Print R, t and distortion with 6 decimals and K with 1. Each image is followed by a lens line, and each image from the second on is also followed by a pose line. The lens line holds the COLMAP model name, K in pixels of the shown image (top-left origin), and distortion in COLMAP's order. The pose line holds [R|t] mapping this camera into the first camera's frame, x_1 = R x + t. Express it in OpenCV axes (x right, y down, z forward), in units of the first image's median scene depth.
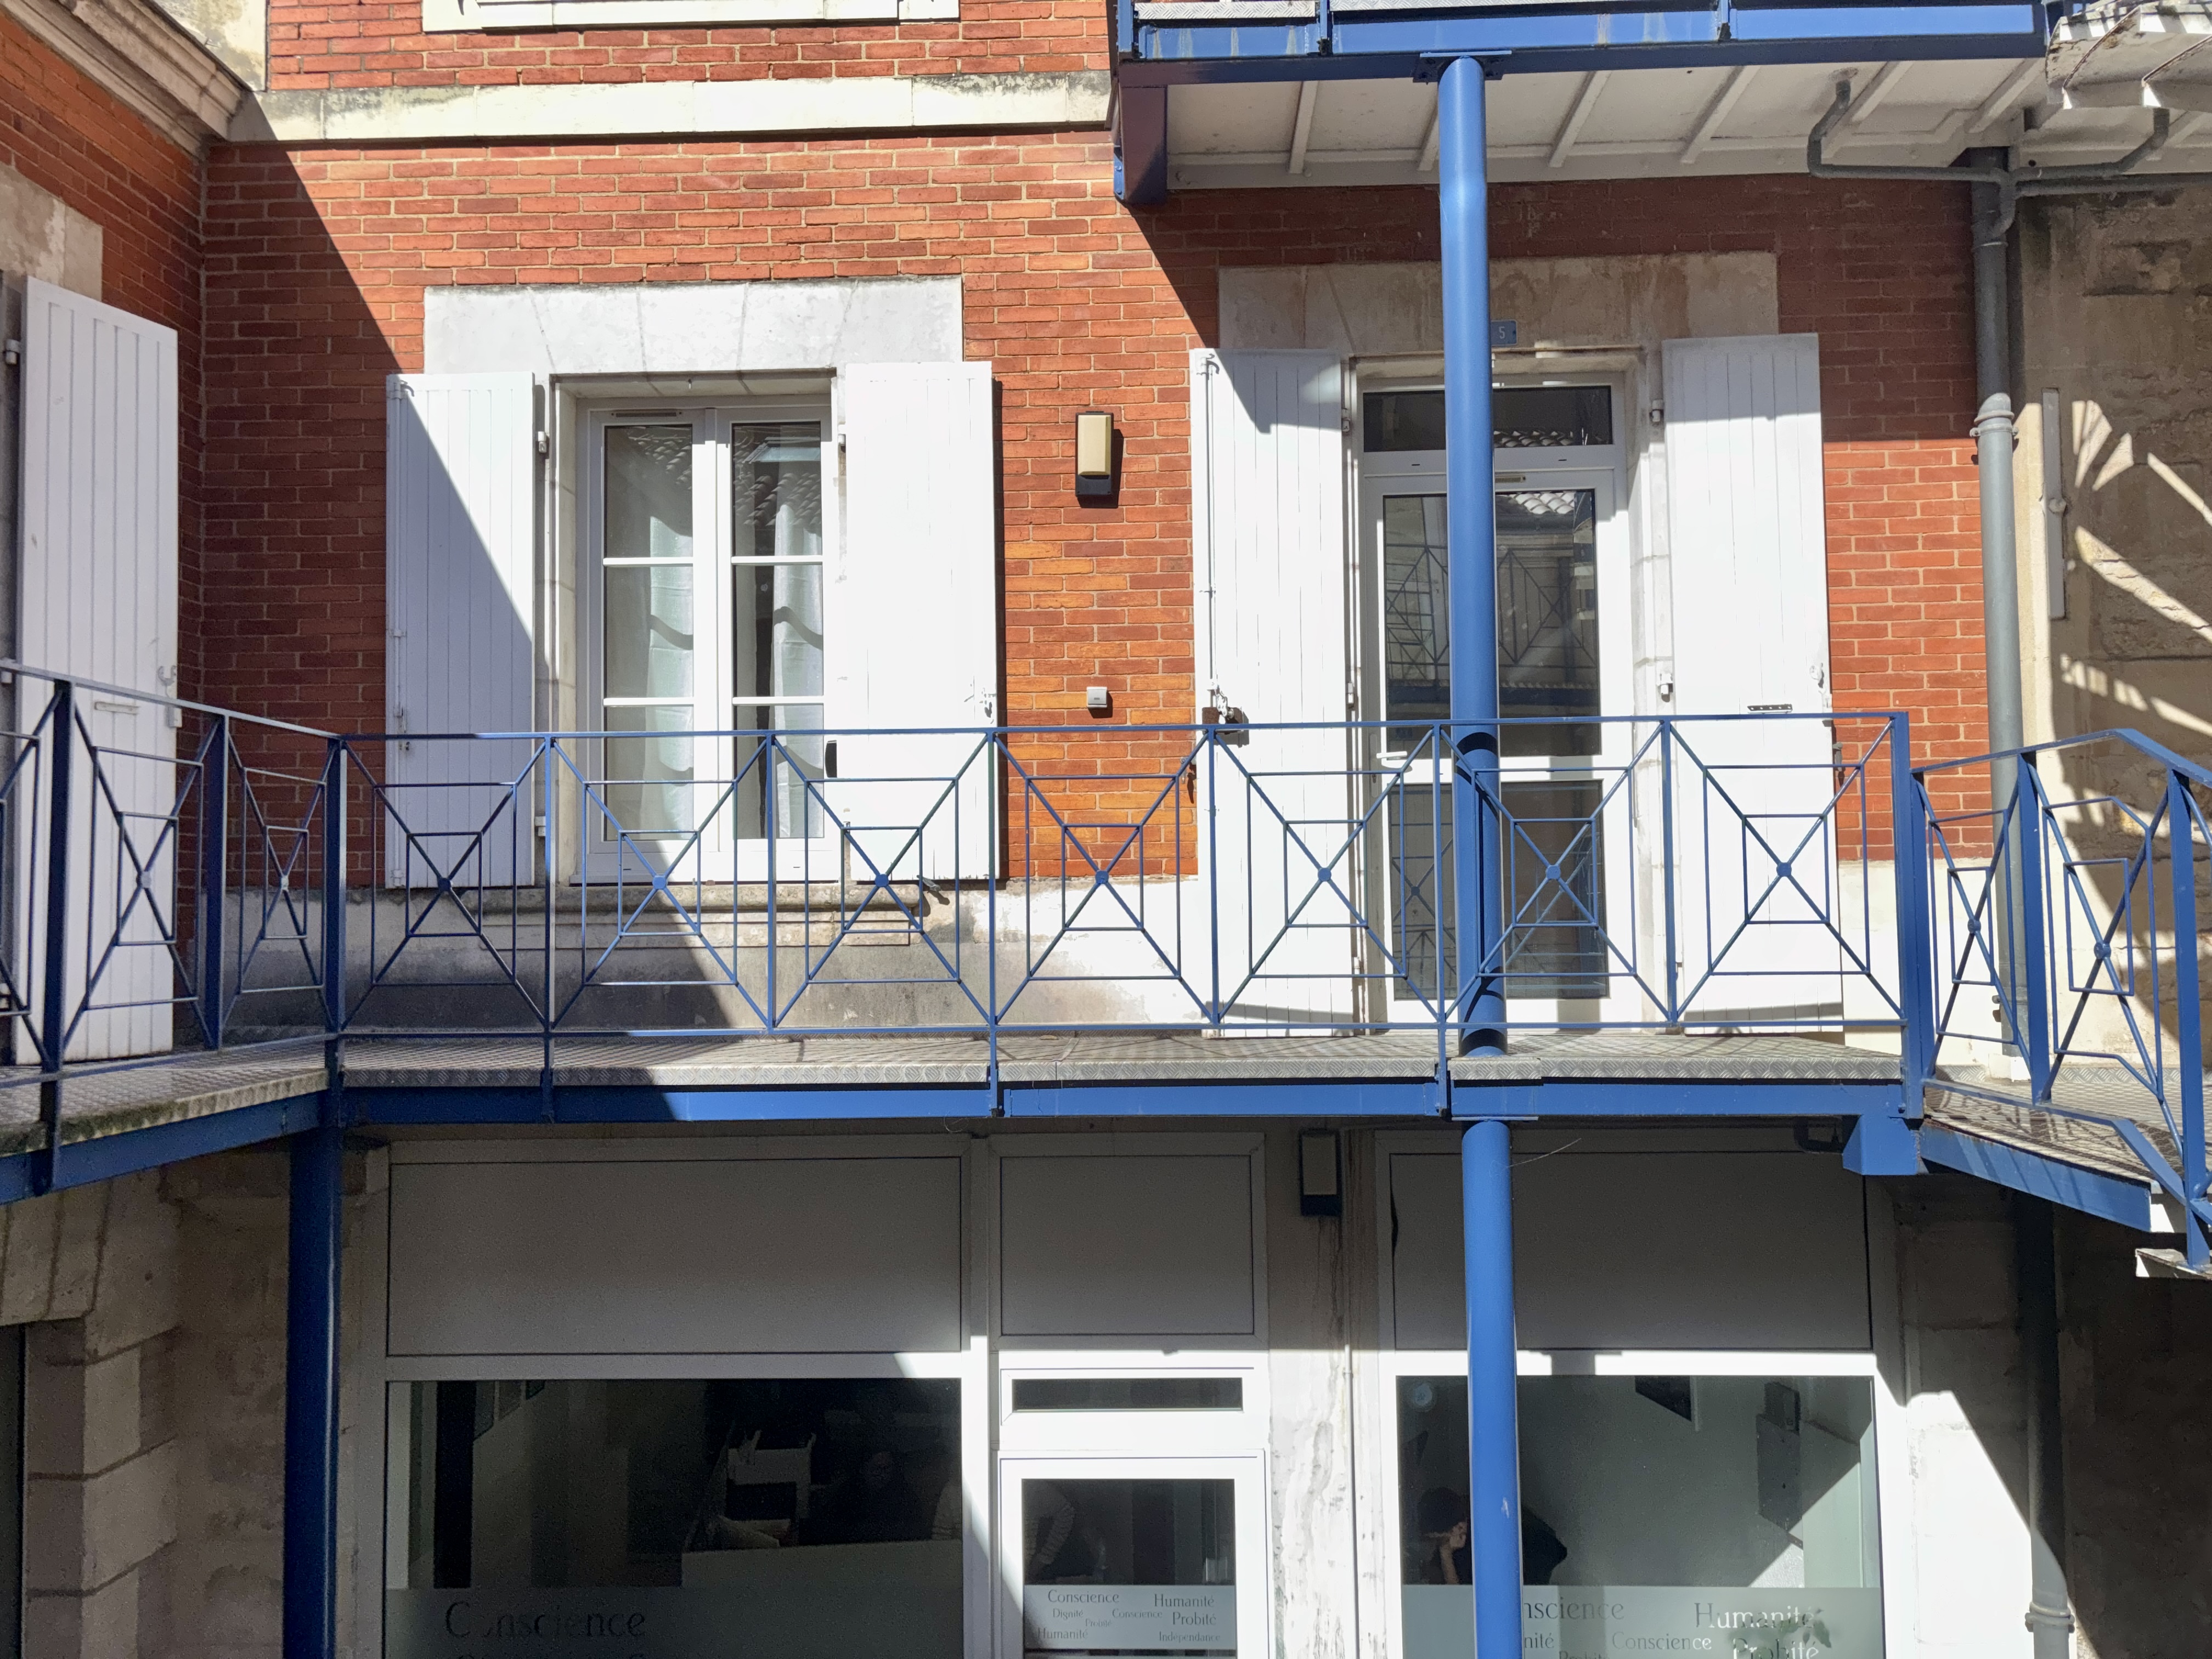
lens RADIAL K [[1691.5, 0, 1106.0], [0, 1691.5, 829.5], [0, 0, 1]] dist [0.050502, -0.044216]
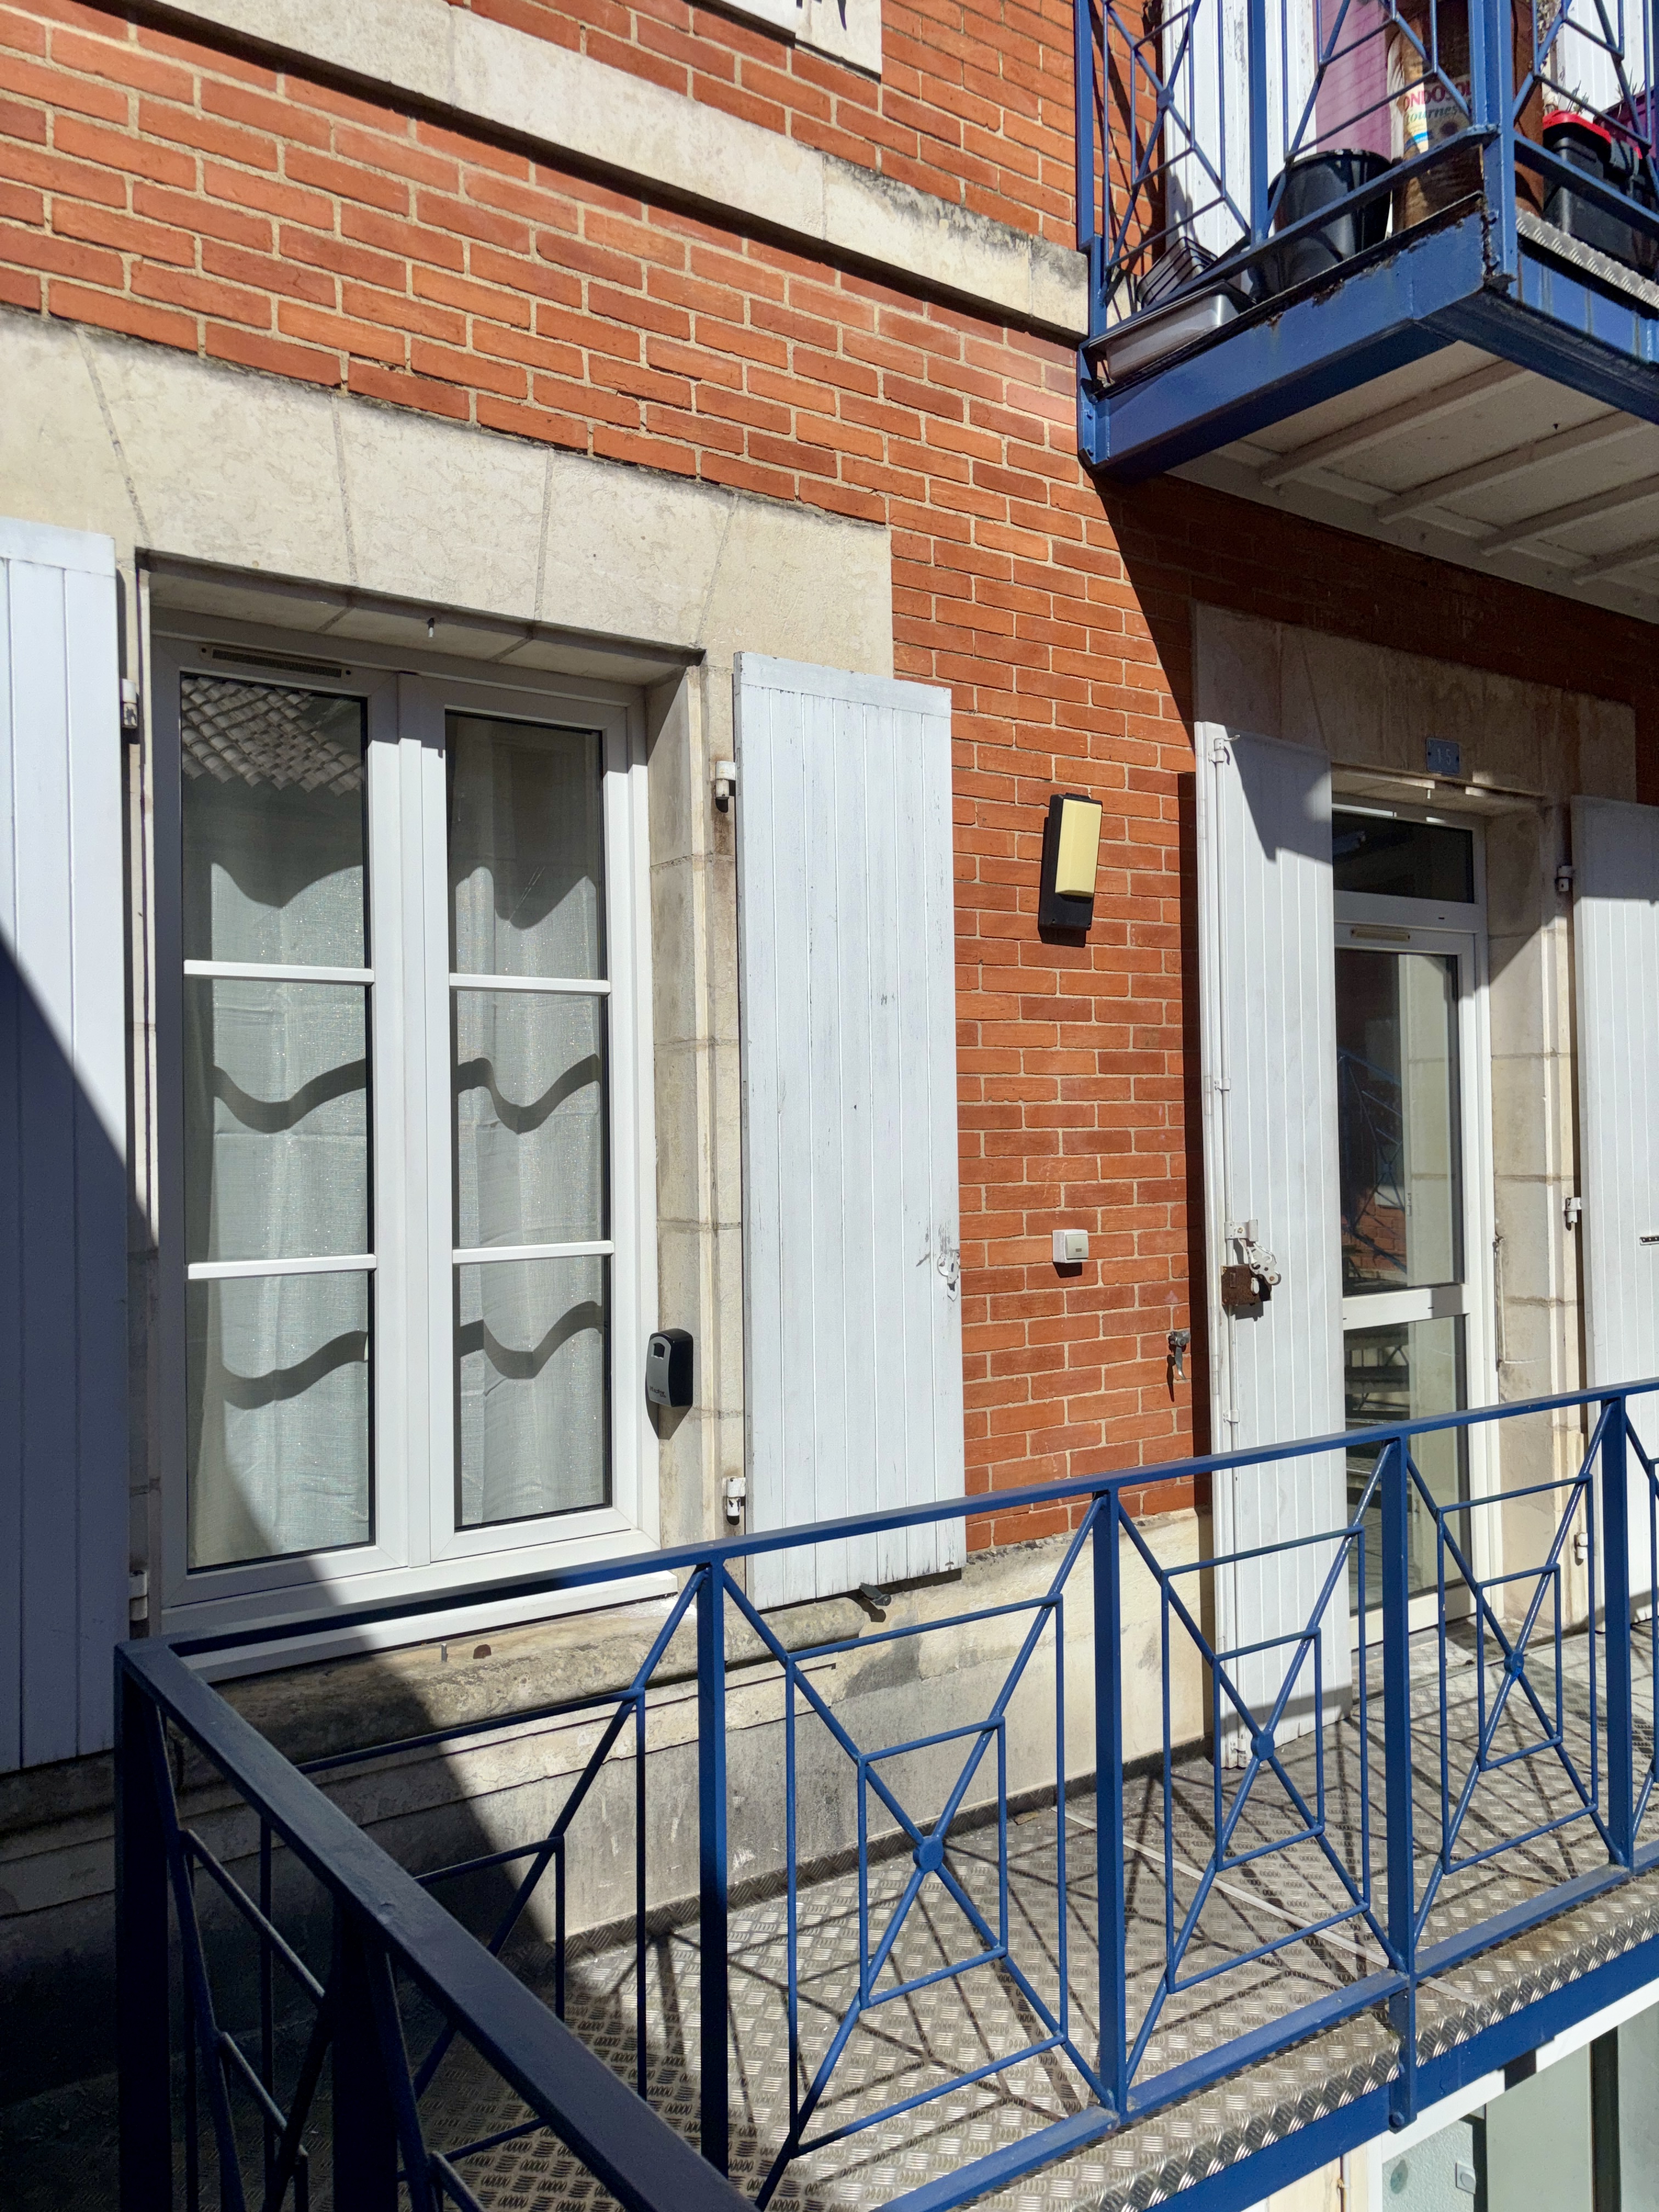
lens RADIAL K [[1691.5, 0, 829.5], [0, 1691.5, 1106.0], [0, 0, 1]] dist [0.050502, -0.044216]
pose [[0.795646, 0.010906, 0.605663, -0.452739], [-0.028305, 0.999415, 0.019187, -0.138723], [-0.605100, -0.032409, 0.795490, 0.543398]]
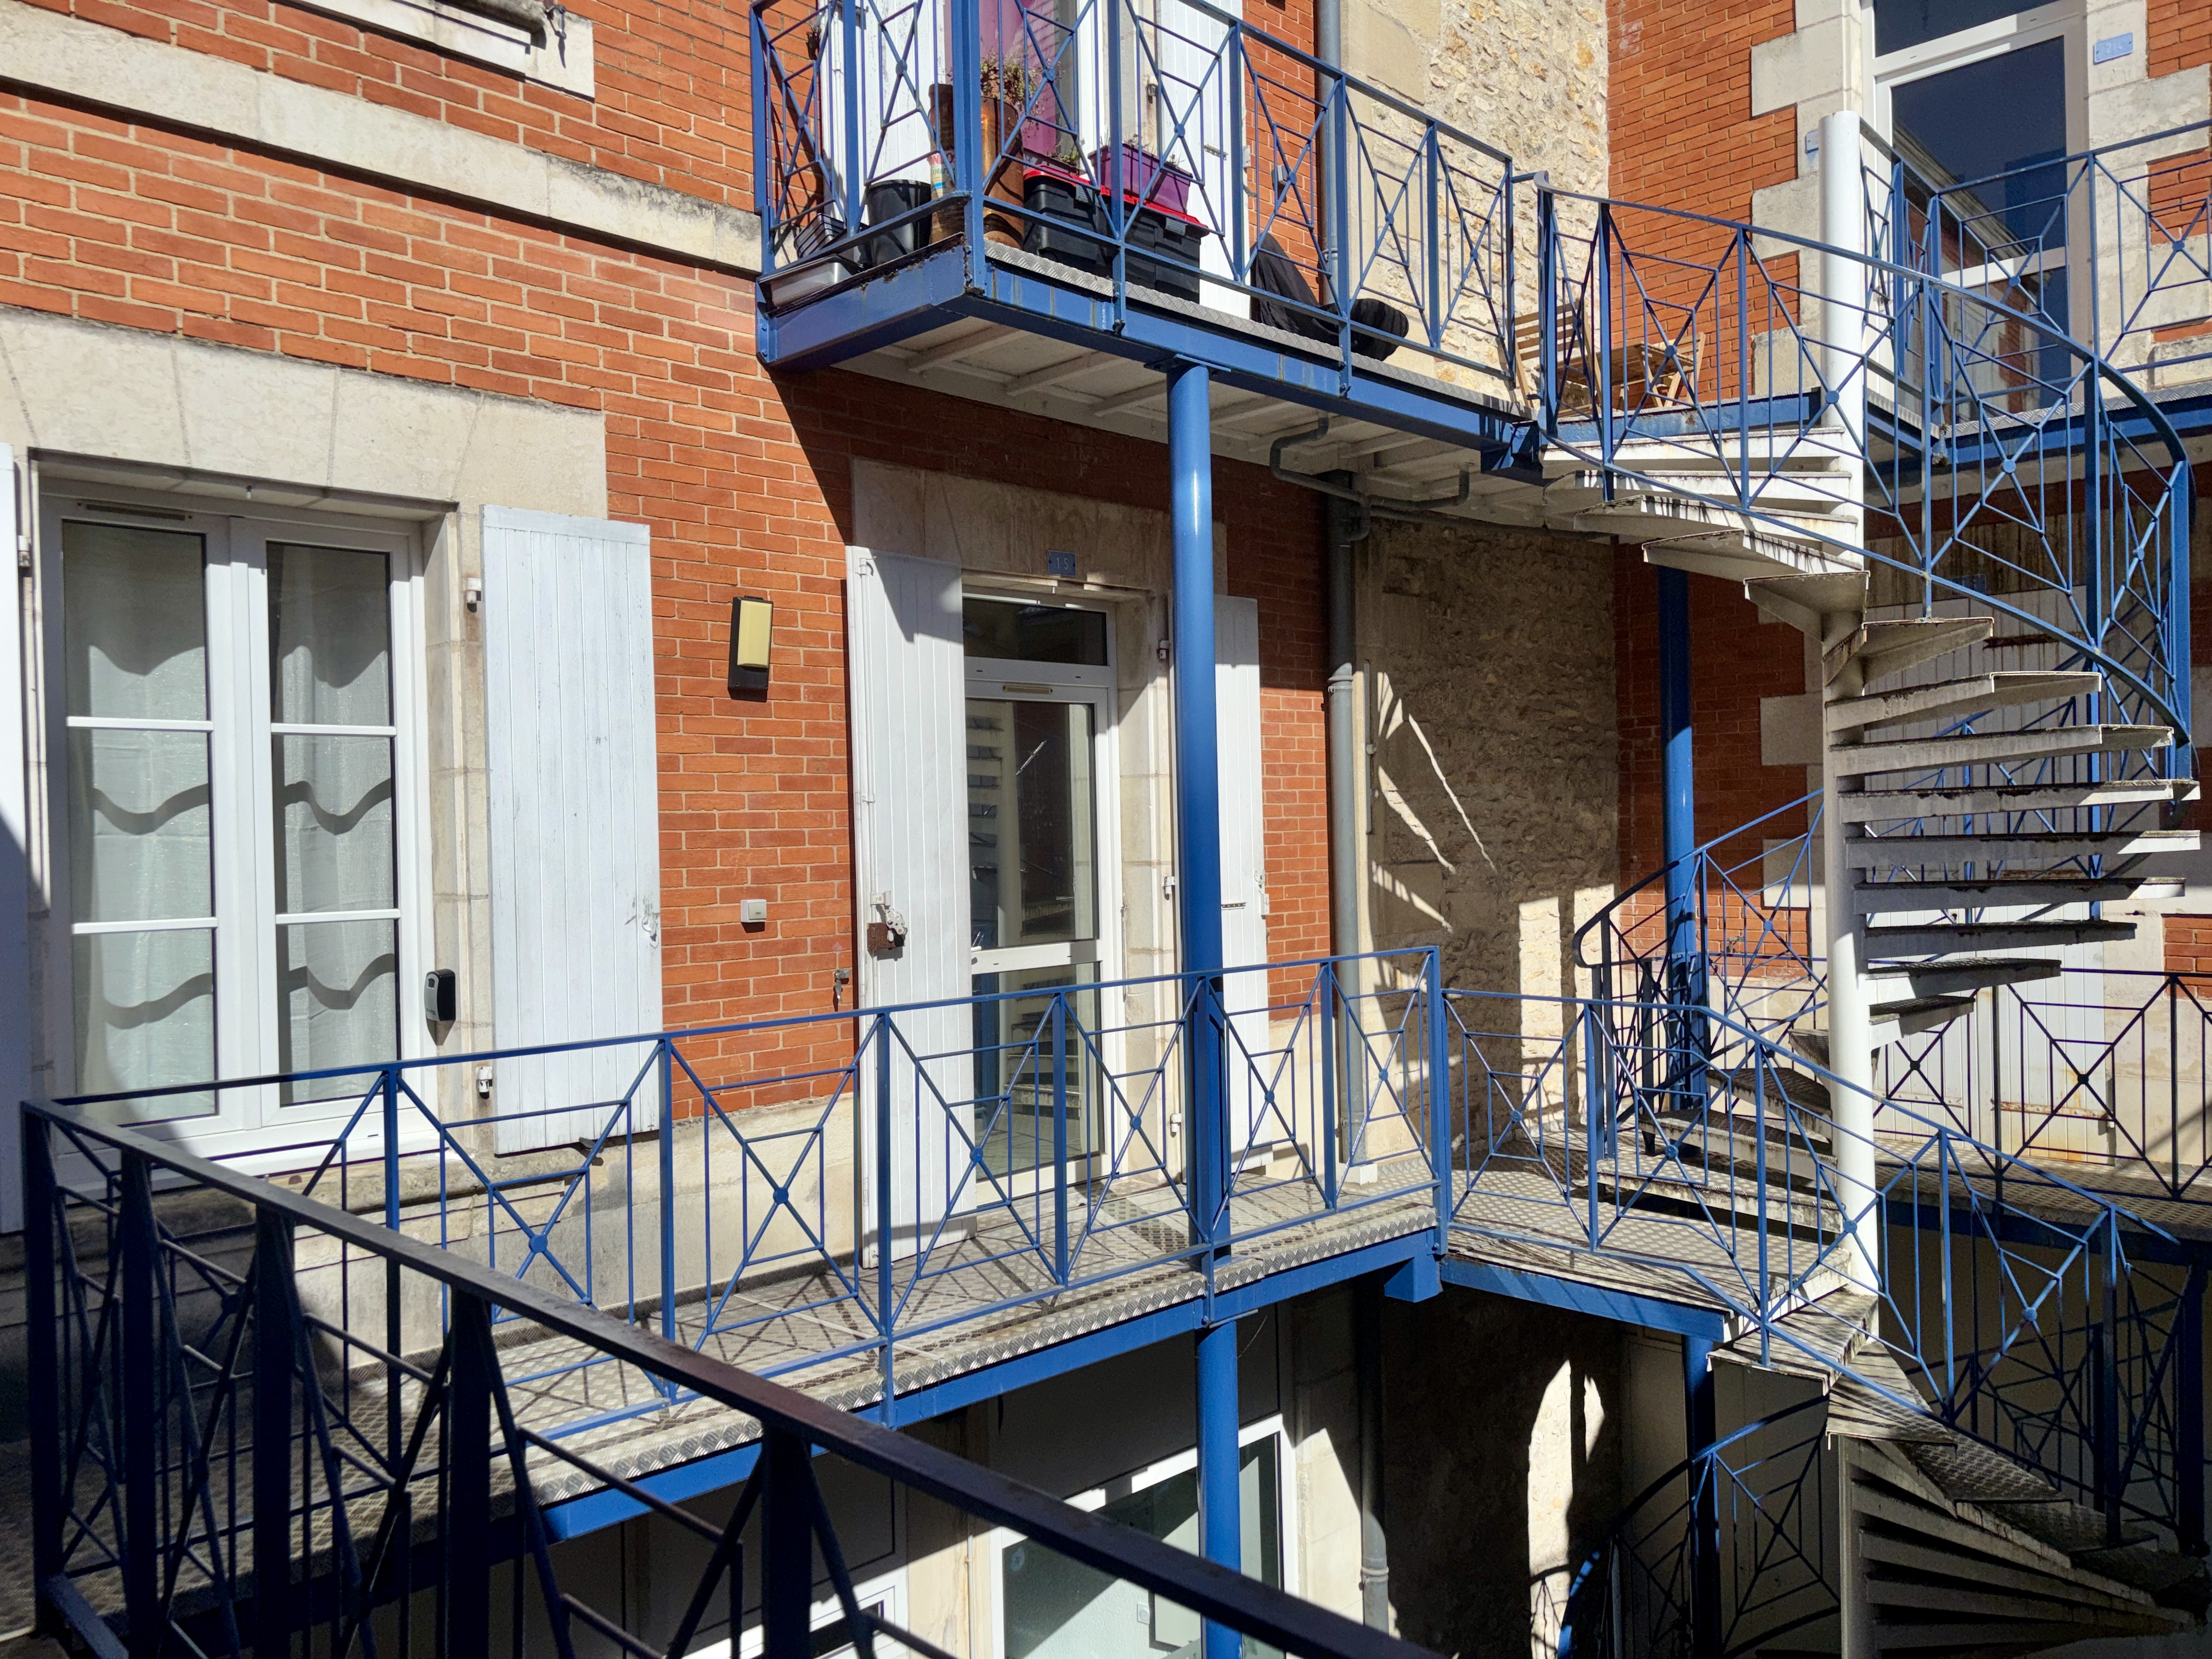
lens RADIAL K [[1665.3, 0, 1093.8], [0, 1665.3, 837.9], [0, 0, 1]] dist [0.054012, -0.059699]
pose [[0.686993, -0.003889, 0.726653, -0.522373], [-0.026055, 0.999211, 0.029982, -0.147453], [-0.726197, -0.039530, 0.686350, 0.247803]]
